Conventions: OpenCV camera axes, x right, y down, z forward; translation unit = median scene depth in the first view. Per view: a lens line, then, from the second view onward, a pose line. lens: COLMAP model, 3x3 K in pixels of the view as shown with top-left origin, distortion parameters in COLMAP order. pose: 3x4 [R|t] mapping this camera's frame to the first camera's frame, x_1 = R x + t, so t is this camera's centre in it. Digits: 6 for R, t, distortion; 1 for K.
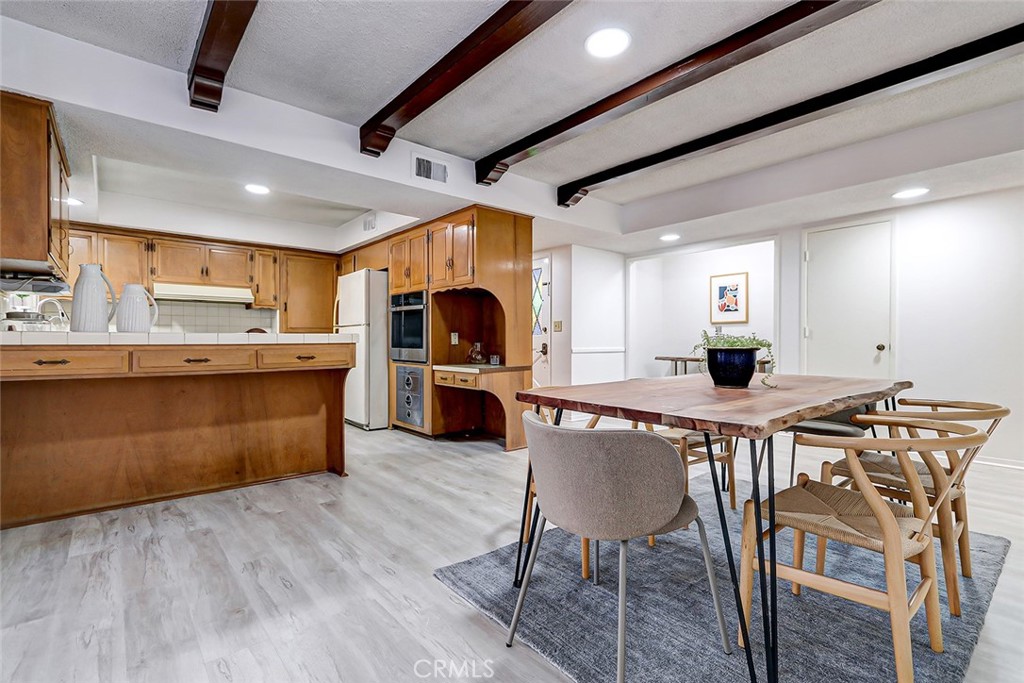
lens RADIAL K [[470.3, 0, 512.0], [0, 470.3, 341.5], [0, 0, 1]] dist [0.001979, -0.000055]
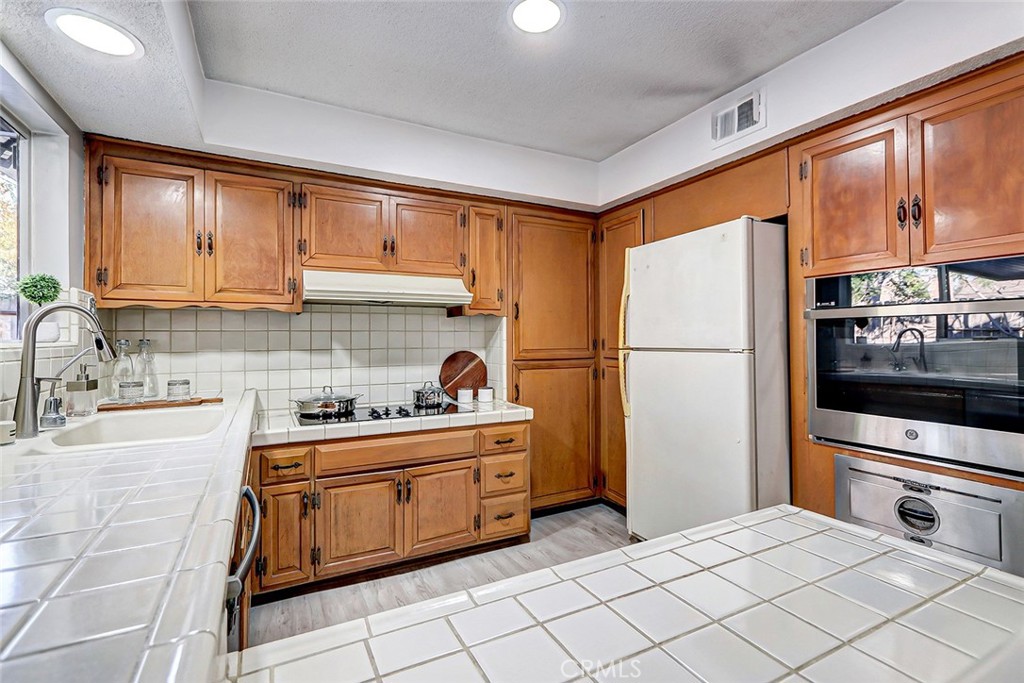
lens RADIAL K [[468.8, 0, 512.8], [0, 468.8, 331.2], [0, 0, 1]] dist [0.000286, -0.000028]
pose [[0.976799, -0.010684, -0.213891, -0.430800], [0.006394, 0.999764, -0.020739, -0.045983], [0.214063, 0.018890, 0.976637, 0.553302]]
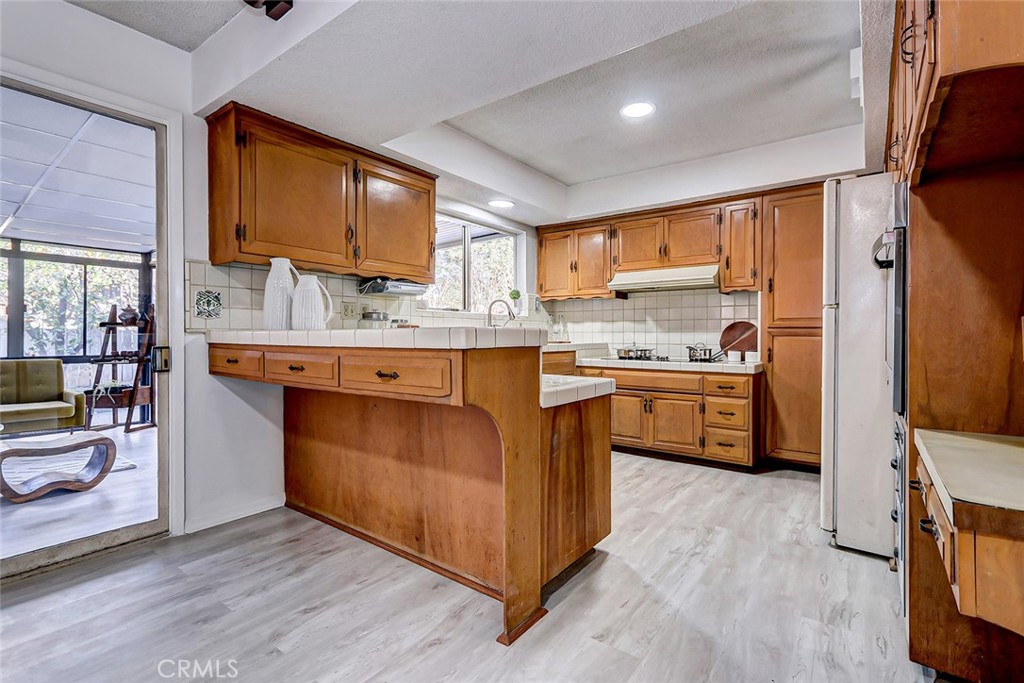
lens RADIAL K [[470.1, 0, 513.6], [0, 470.1, 337.7], [0, 0, 1]] dist [0.002424, 0.000179]
pose [[0.222334, 0.005073, -0.974957, 0.058799], [-0.005439, 0.999977, 0.003963, -0.005751], [0.974955, 0.004422, 0.222356, 0.614506]]
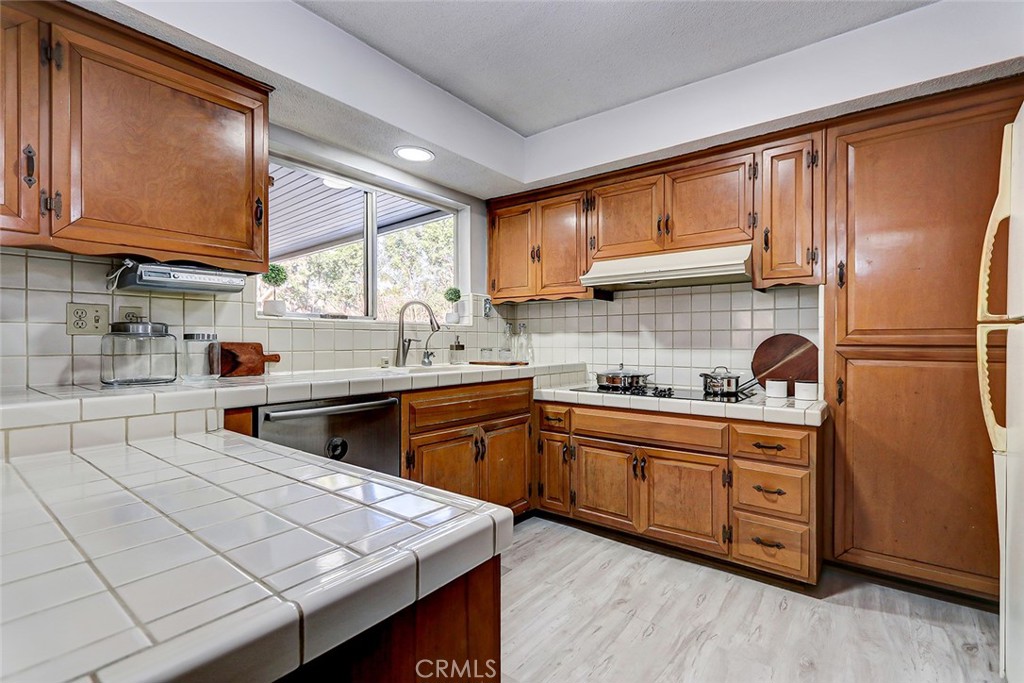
lens RADIAL K [[470.3, 0, 512.0], [0, 470.3, 341.5], [0, 0, 1]] dist [0.001979, -0.000055]
pose [[0.204426, -0.000325, -0.978882, -0.194439], [-0.004368, 0.999990, -0.001244, -0.022039], [0.978872, 0.004530, 0.204423, 0.772721]]
